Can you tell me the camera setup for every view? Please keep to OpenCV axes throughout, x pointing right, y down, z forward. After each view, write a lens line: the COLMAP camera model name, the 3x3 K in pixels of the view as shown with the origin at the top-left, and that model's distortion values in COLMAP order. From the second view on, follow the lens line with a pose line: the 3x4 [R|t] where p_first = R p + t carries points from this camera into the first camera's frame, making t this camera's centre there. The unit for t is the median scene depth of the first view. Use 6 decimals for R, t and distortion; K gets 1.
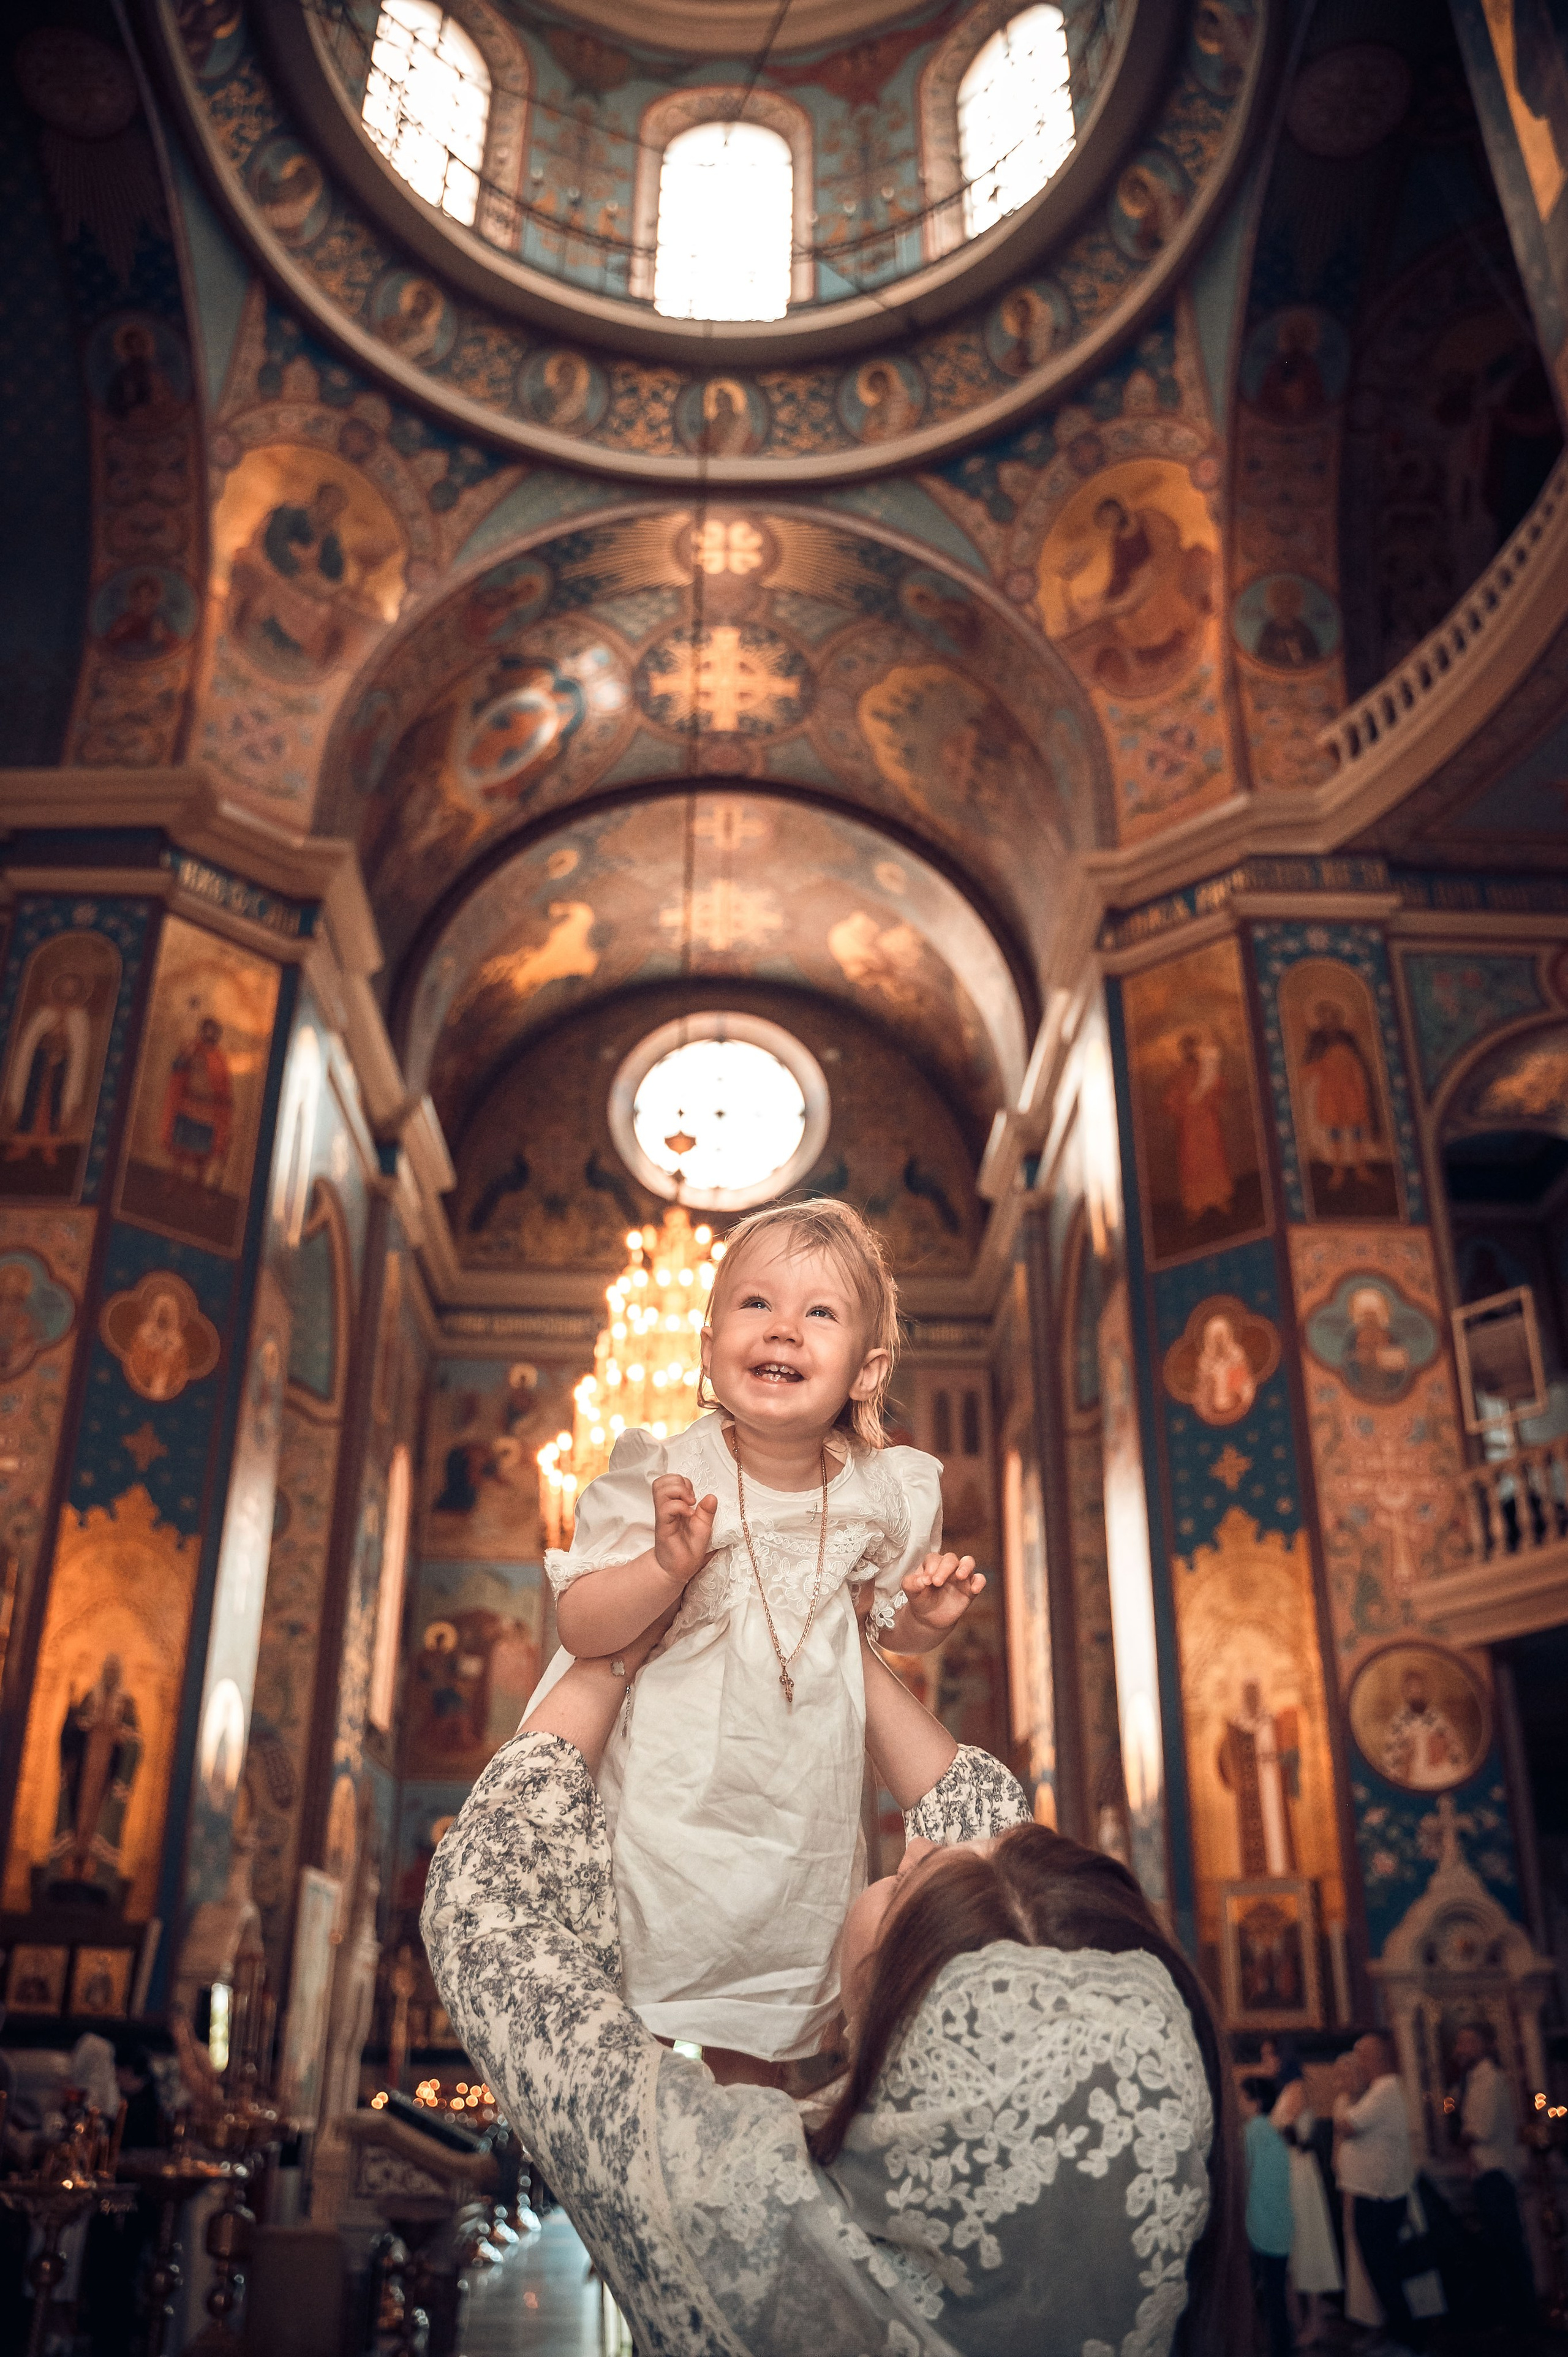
lens RADIAL K [[1987.2, 0, 762.8], [0, 1987.2, 1199.0], [0, 0, 1]] dist [-0.076264, 0.015303]
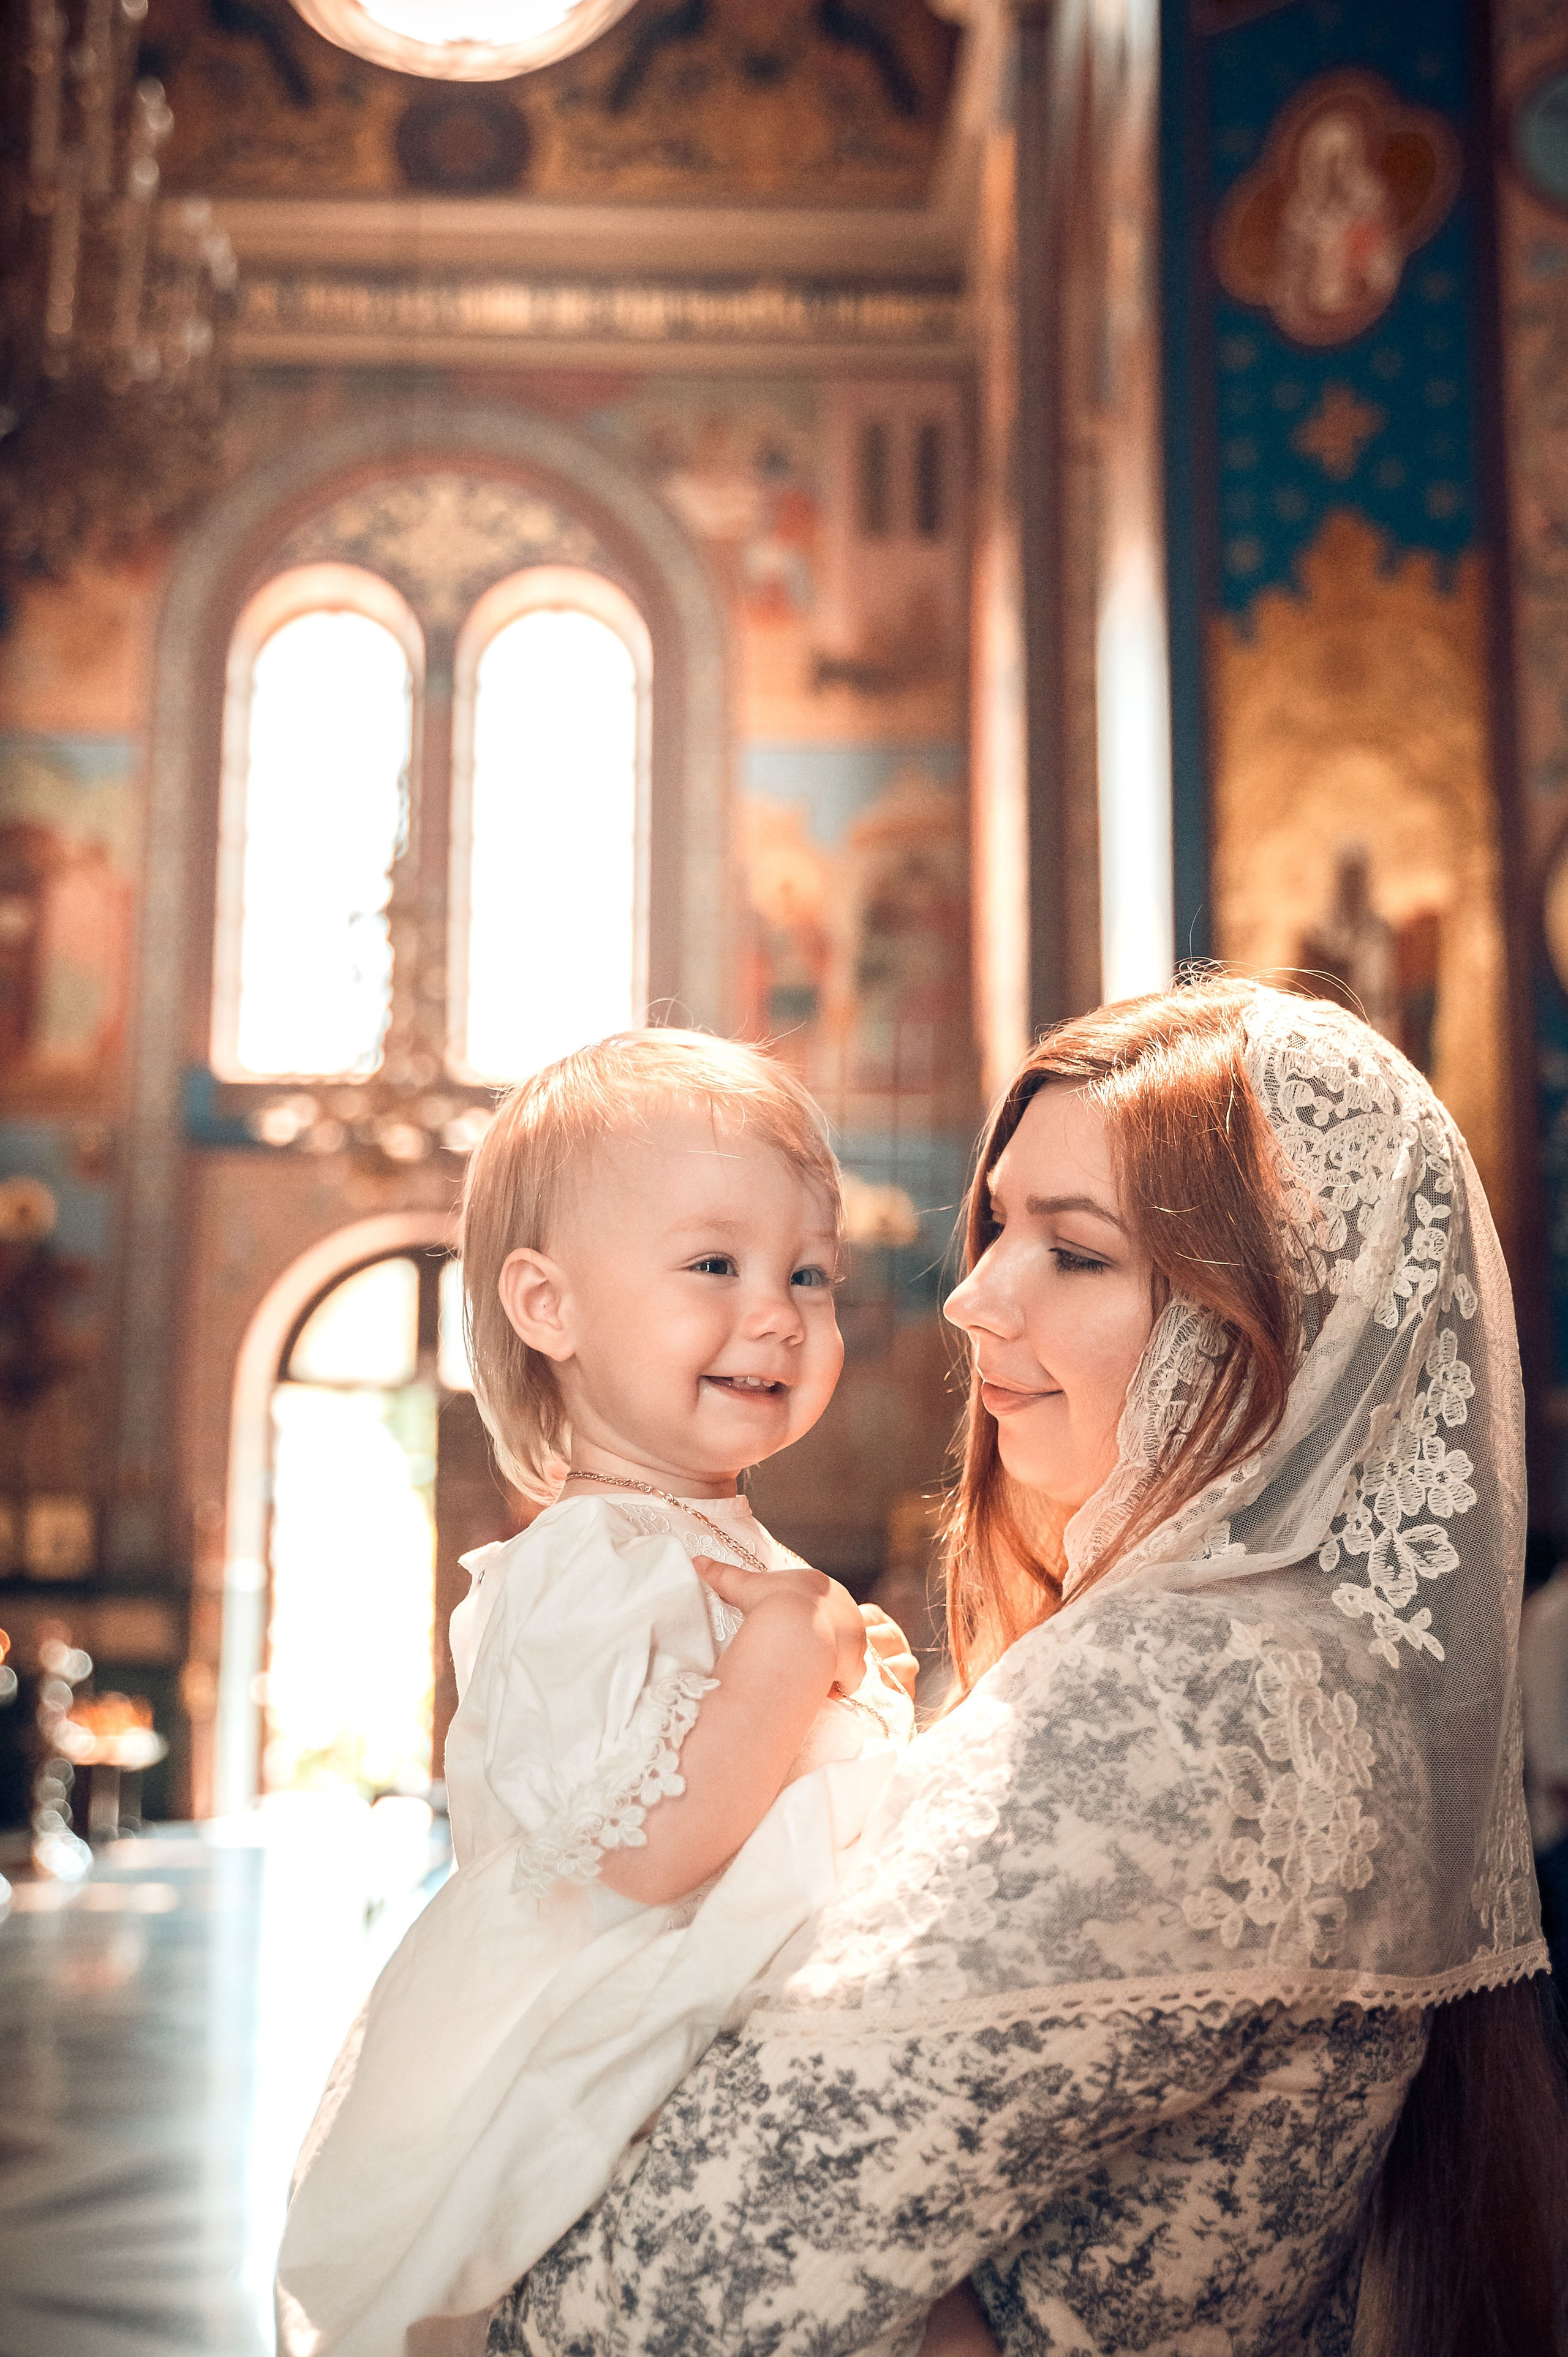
lens RADIAL K [[2771.5, 0, 788.7], [0, 2771.5, 1180.5], [0, 0, 1]] dist [0.024385, 0.000000]
pose [[0.999149, -0.003961, -0.041053, 0.128843], [0.014467, 0.965789, 0.258926, 0.134652], [0.038623, -0.259299, 0.965024, 0.288404]]
